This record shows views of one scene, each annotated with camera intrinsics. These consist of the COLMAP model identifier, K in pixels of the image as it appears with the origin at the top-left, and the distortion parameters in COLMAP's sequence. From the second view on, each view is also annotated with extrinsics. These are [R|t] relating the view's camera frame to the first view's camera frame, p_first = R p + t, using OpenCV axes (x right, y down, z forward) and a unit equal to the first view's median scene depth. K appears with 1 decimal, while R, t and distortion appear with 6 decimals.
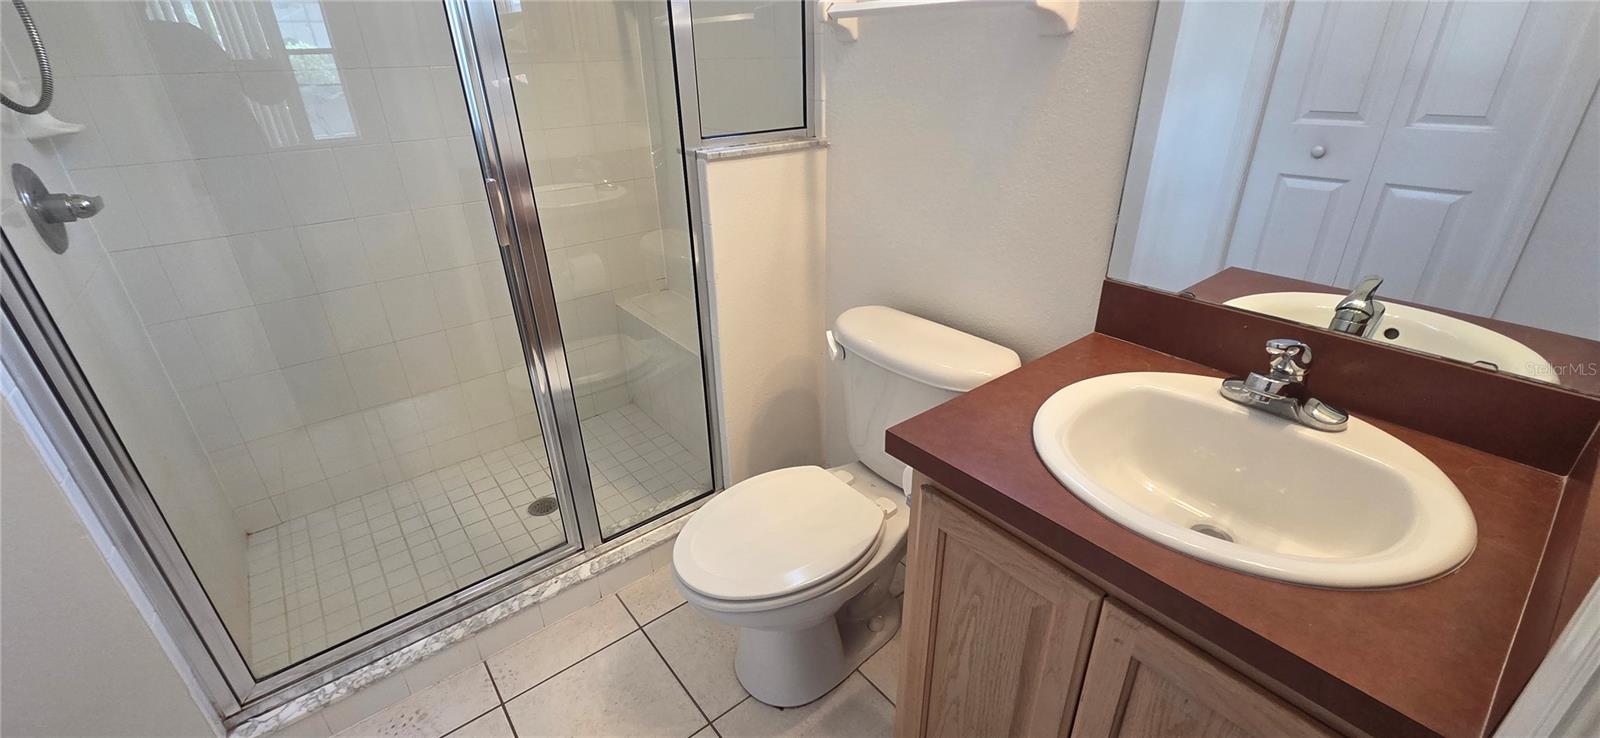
lens RADIAL K [[659.9, 0, 792.6], [0, 659.9, 364.0], [0, 0, 1]] dist [0.011559, -0.000255]
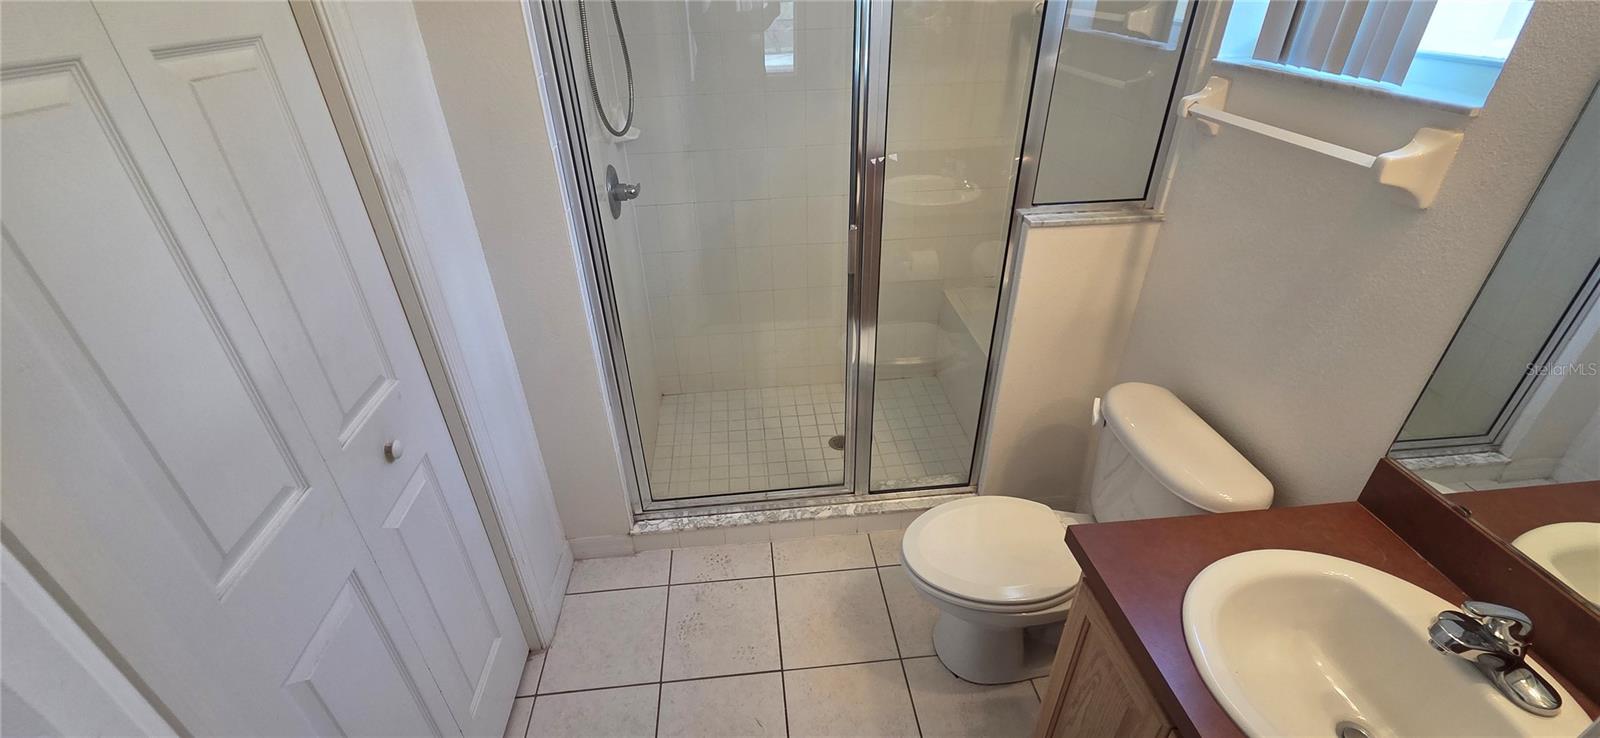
lens RADIAL K [[658.4, 0, 793.8], [0, 658.4, 366.7], [0, 0, 1]] dist [0.006456, -0.000348]
pose [[0.844892, 0.288170, -0.450683, 0.102304], [-0.235266, 0.956816, 0.170744, -0.161002], [0.480424, -0.038230, 0.876203, -0.196444]]
